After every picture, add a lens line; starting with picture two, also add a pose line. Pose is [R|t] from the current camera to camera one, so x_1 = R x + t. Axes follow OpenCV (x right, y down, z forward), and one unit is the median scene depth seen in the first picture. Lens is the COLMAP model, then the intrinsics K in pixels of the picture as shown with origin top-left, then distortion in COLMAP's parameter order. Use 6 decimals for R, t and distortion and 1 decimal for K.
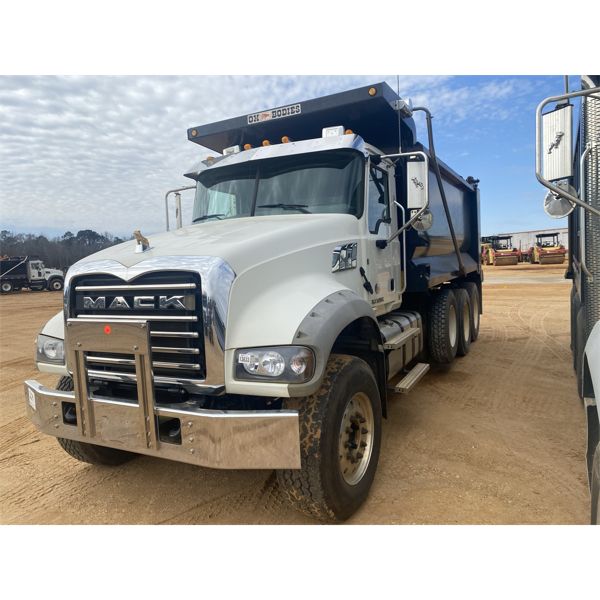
lens RADIAL K [[463.6, 0, 300.6], [0, 463.6, 299.5], [0, 0, 1]] dist [0.026180, -0.035287]
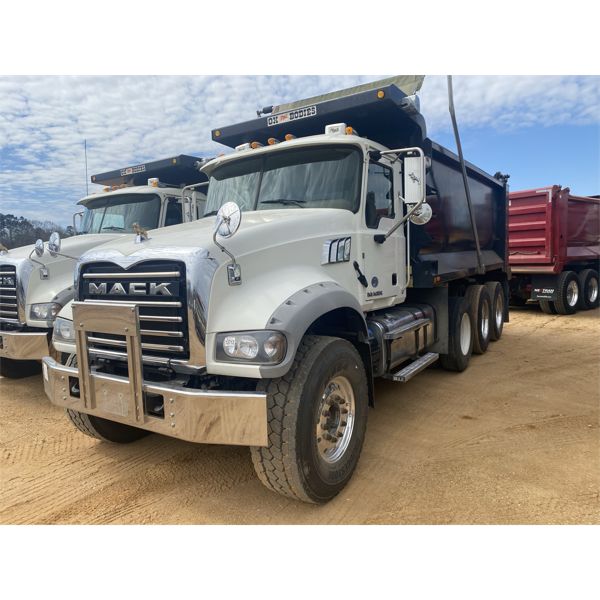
lens RADIAL K [[463.6, 0, 302.4], [0, 463.6, 304.2], [0, 0, 1]] dist [0.026180, -0.035287]
pose [[0.994896, 0.023928, -0.098028, 0.147765], [-0.022317, 0.999598, 0.017505, 0.014377], [0.098408, -0.015228, 0.995030, -0.046414]]
